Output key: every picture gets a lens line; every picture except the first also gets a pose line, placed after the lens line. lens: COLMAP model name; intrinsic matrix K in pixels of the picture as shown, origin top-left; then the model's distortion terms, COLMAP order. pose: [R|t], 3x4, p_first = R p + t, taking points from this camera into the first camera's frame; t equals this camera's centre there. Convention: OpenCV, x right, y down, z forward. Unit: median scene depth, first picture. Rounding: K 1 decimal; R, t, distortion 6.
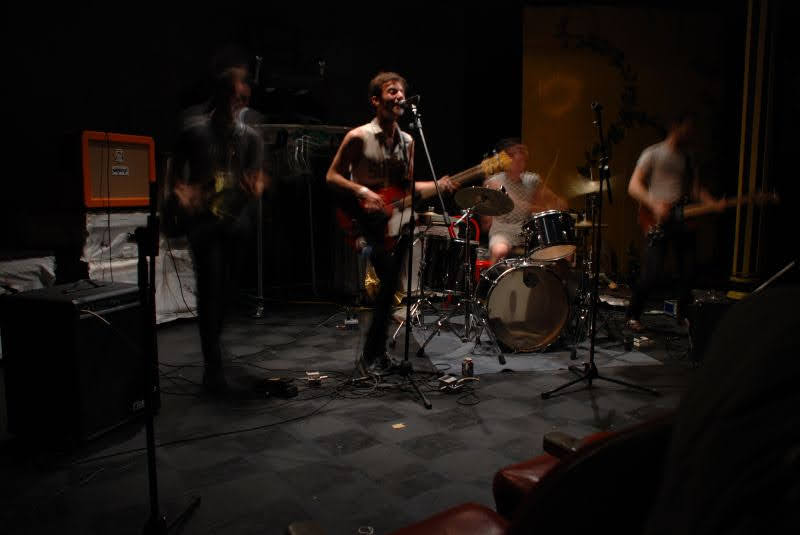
lens RADIAL K [[635.2, 0, 400.0], [0, 635.2, 236.0], [0, 0, 1]] dist [-0.120196, 0.001345]
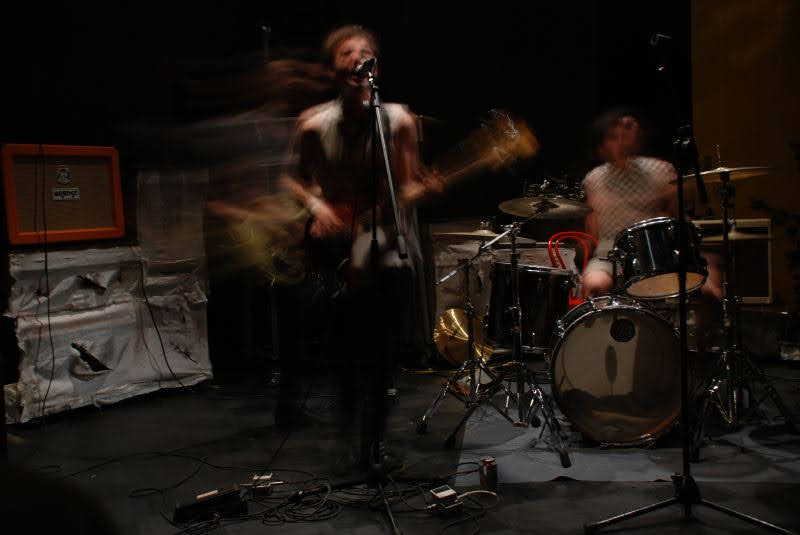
lens RADIAL K [[829.9, 0, 395.4], [0, 829.9, 257.2], [0, 0, 1]] dist [-0.013870, 0.189300]
pose [[0.961369, -0.040172, -0.272315, 0.214054], [0.037792, 0.999188, -0.013981, 0.000267], [0.272656, 0.003150, 0.962107, 0.145457]]
